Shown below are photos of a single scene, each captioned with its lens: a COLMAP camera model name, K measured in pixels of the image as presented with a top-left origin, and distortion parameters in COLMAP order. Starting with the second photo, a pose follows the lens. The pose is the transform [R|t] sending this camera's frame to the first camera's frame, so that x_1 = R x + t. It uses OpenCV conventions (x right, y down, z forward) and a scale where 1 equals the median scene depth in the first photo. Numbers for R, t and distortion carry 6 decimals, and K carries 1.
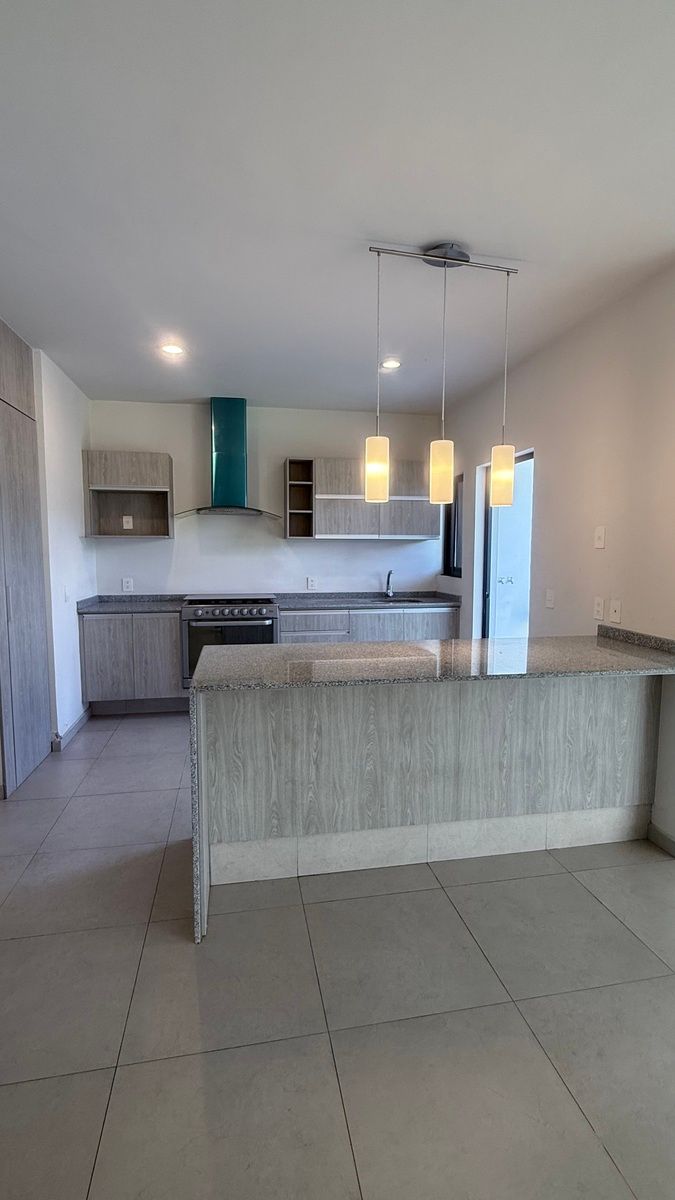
lens RADIAL K [[549.7, 0, 336.6], [0, 549.7, 600.2], [0, 0, 1]] dist [0.000641, 0.000052]
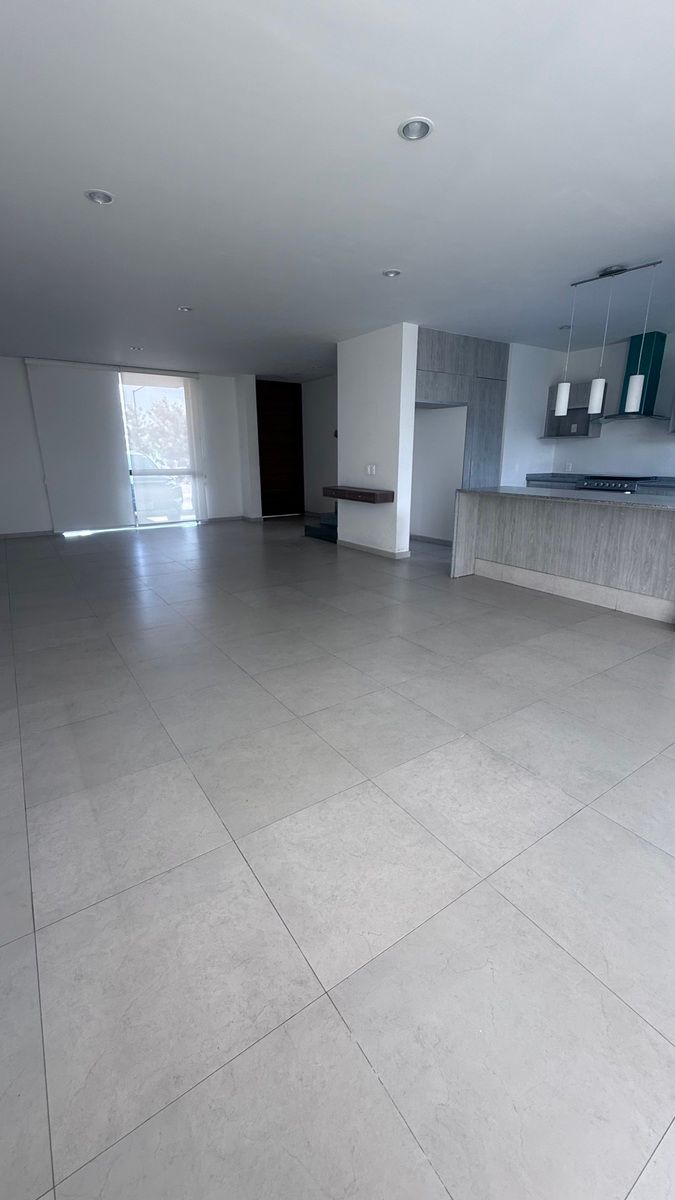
lens RADIAL K [[482.4, 0, 337.3], [0, 482.4, 599.3], [0, 0, 1]] dist [0.002070, 0.000276]
pose [[0.406816, 0.265258, -0.874151, 1.451658], [-0.086814, 0.963809, 0.252062, 0.100862], [0.909376, -0.026654, 0.415121, -0.519723]]
